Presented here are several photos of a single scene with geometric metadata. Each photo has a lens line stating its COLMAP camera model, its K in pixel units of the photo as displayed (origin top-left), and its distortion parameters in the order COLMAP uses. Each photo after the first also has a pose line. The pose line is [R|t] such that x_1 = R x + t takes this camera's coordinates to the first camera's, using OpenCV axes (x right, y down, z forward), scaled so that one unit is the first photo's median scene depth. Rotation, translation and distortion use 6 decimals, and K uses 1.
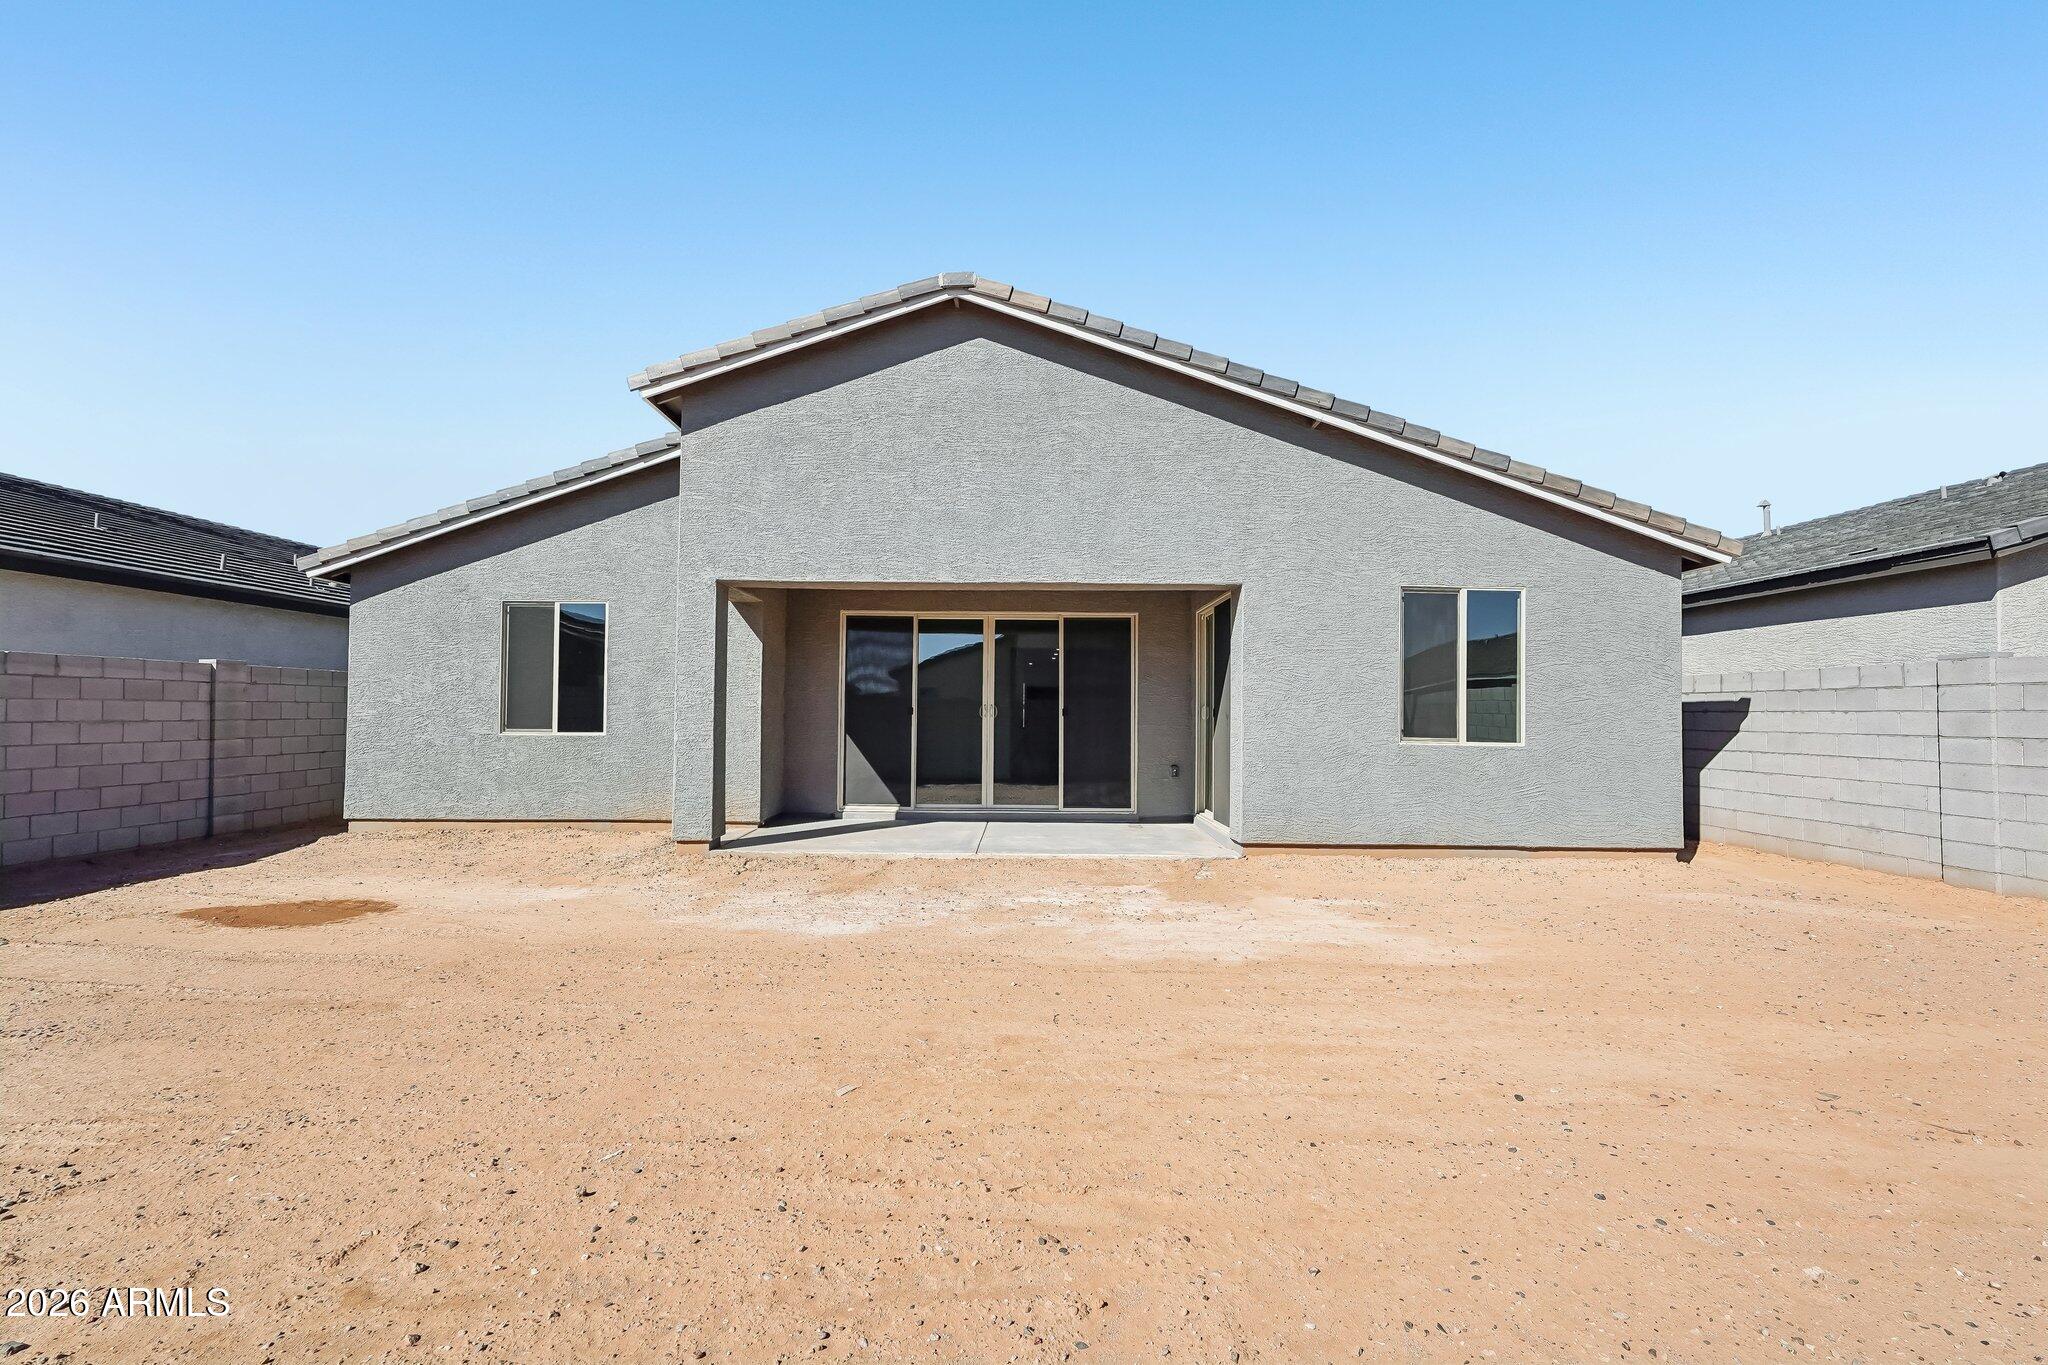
lens RADIAL K [[899.9, 0, 1023.5], [0, 899.9, 689.8], [0, 0, 1]] dist [-0.004470, 0.000185]
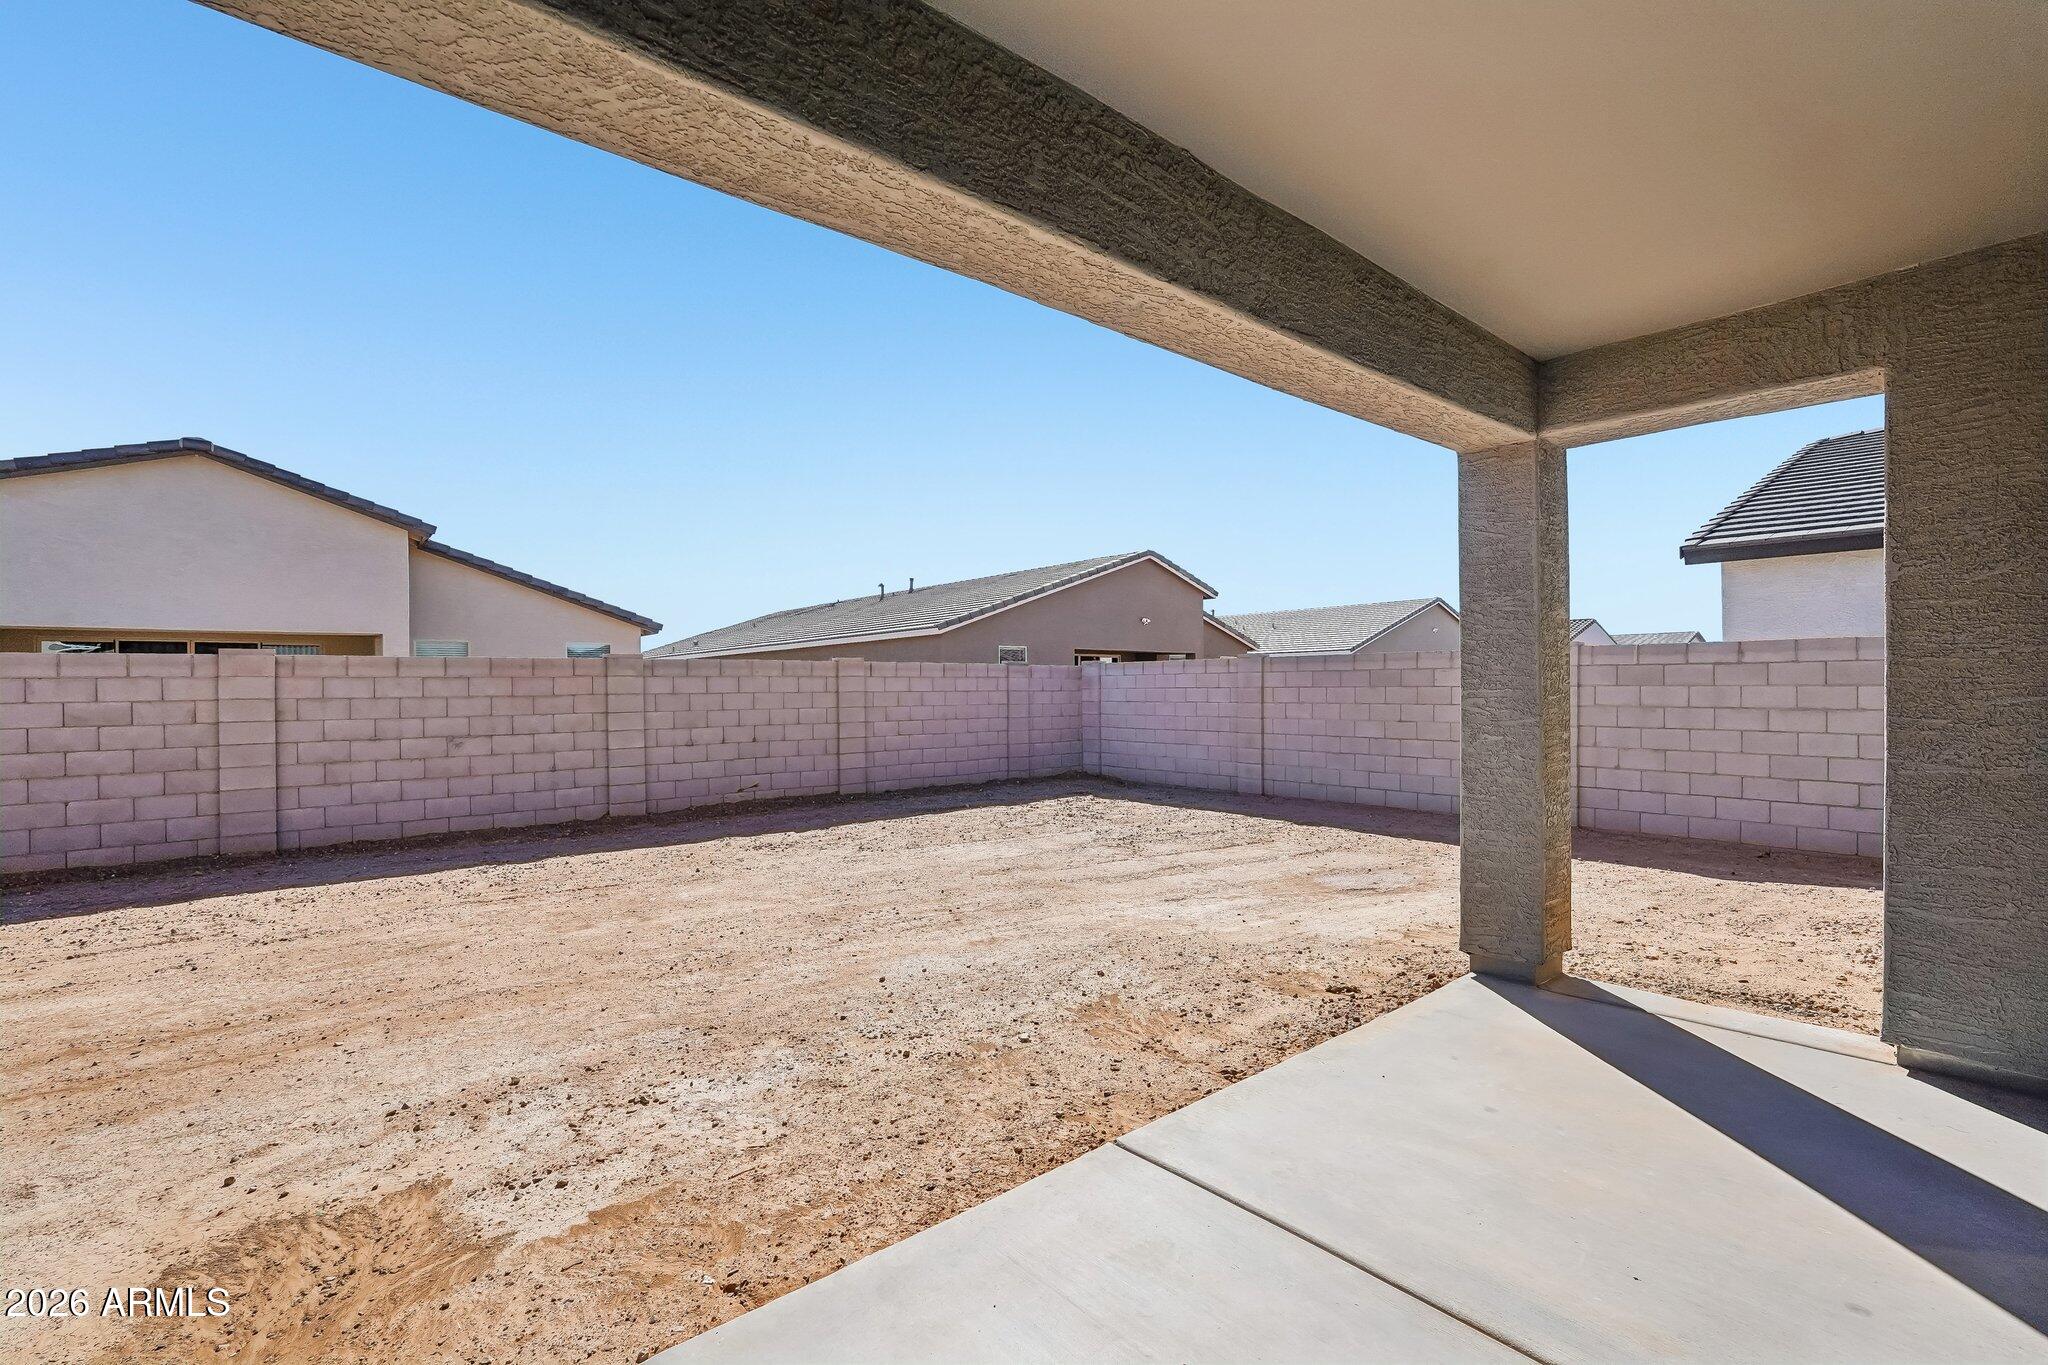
lens RADIAL K [[899.9, 0, 1024.3], [0, 899.9, 682.8], [0, 0, 1]] dist [-0.004470, 0.000185]
pose [[-0.767054, -0.013217, -0.641447, 0.161973], [0.006210, 0.999588, -0.028023, 0.027046], [0.641553, -0.025479, -0.766655, 1.099459]]
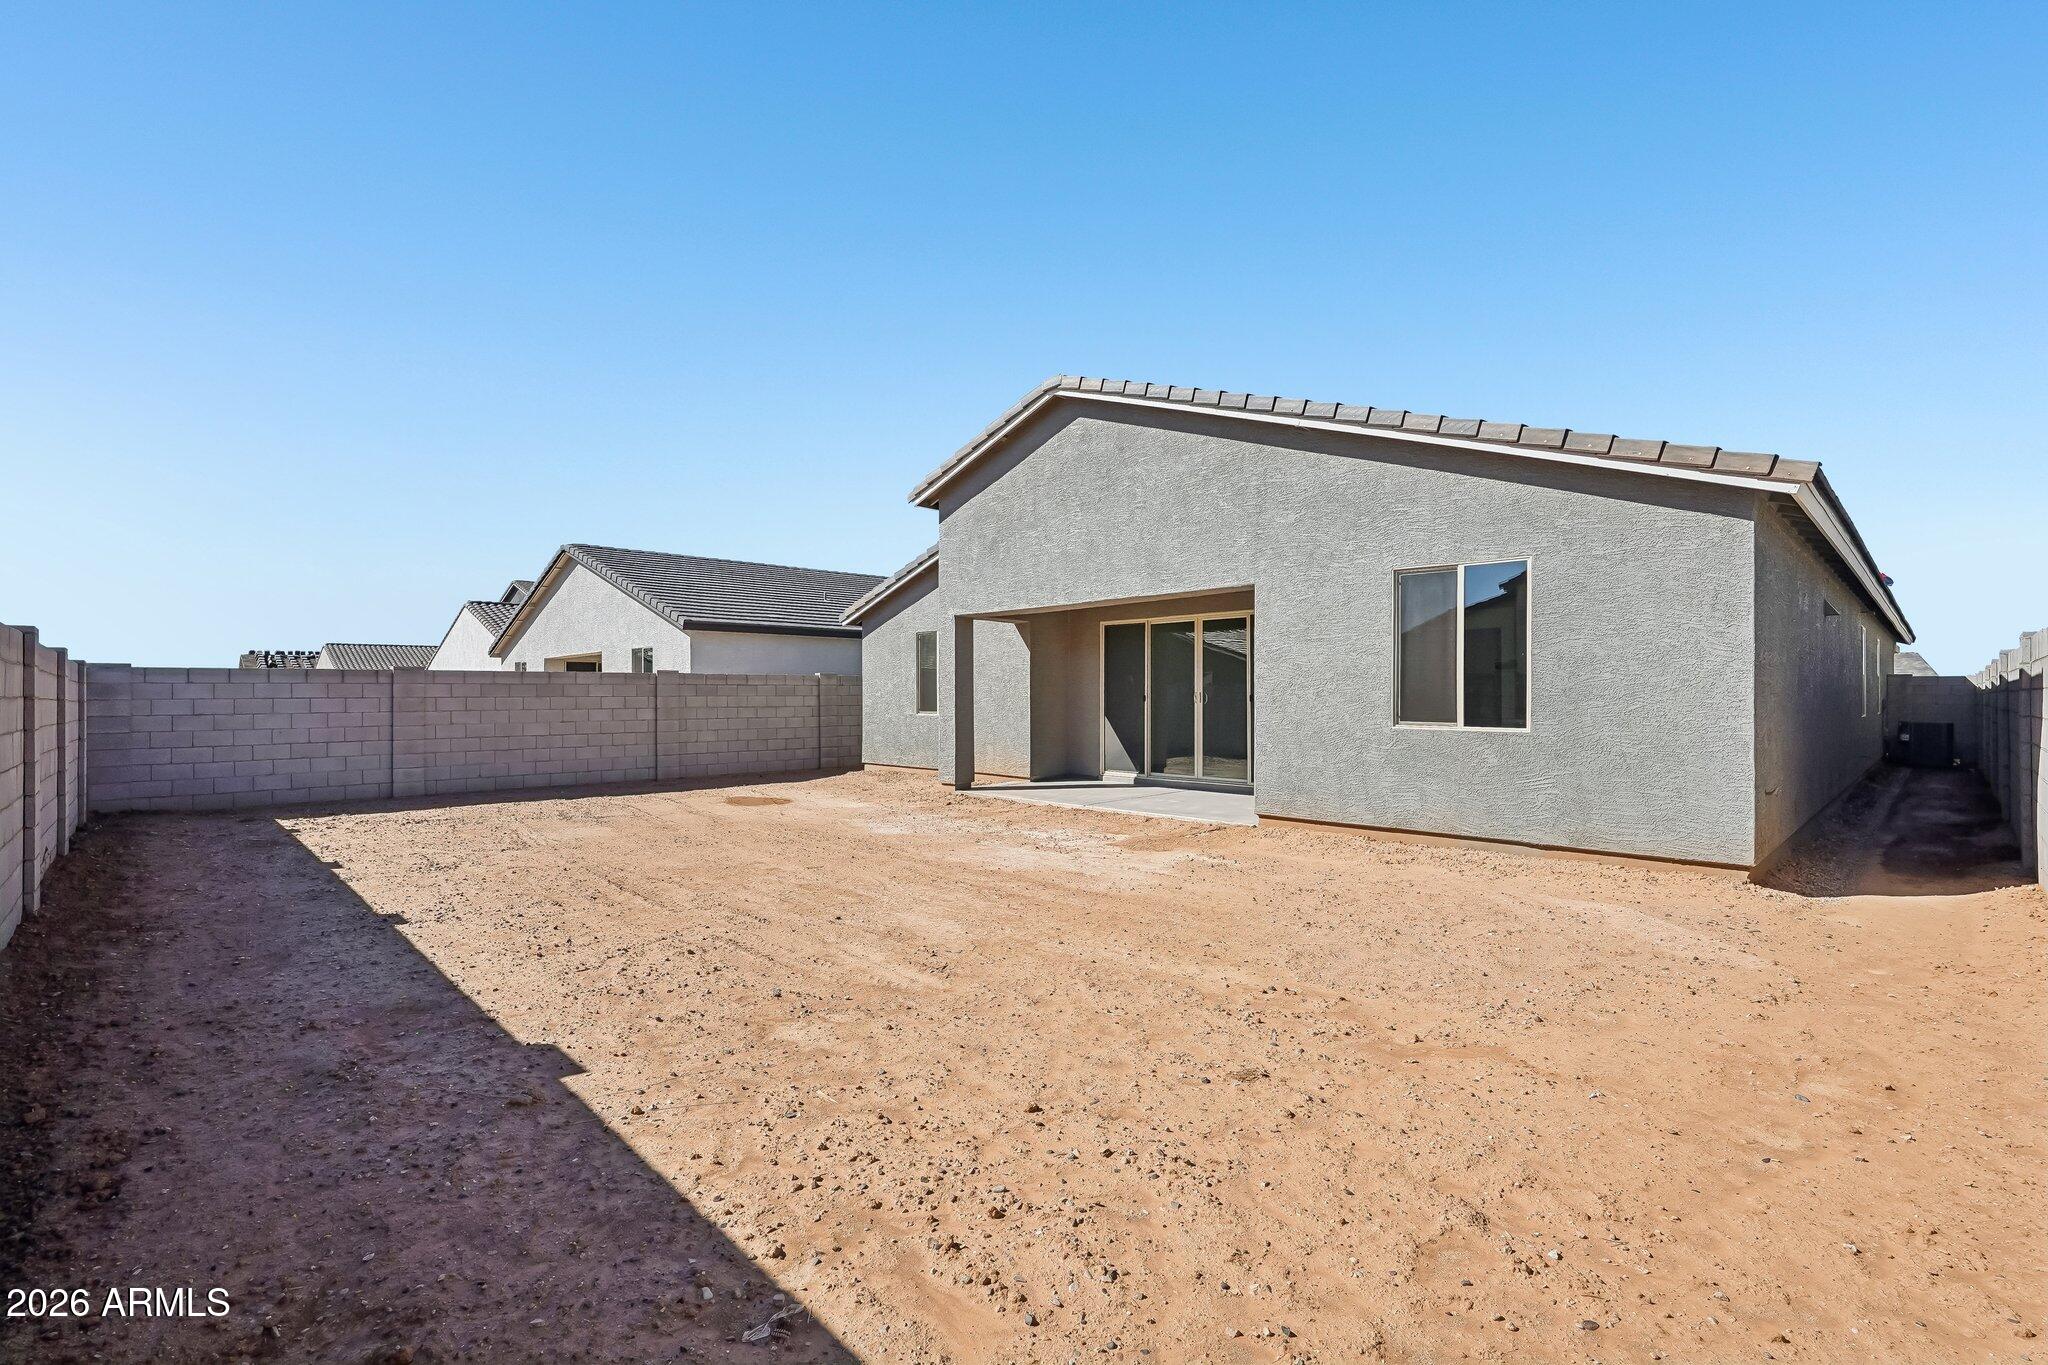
lens RADIAL K [[899.9, 0, 1037.0], [0, 899.9, 681.9], [0, 0, 1]] dist [-0.004470, 0.000185]
pose [[0.703662, -0.020231, -0.710247, 0.758502], [0.022729, 0.999724, -0.005959, 0.005415], [0.710171, -0.011950, 0.703928, 0.012045]]
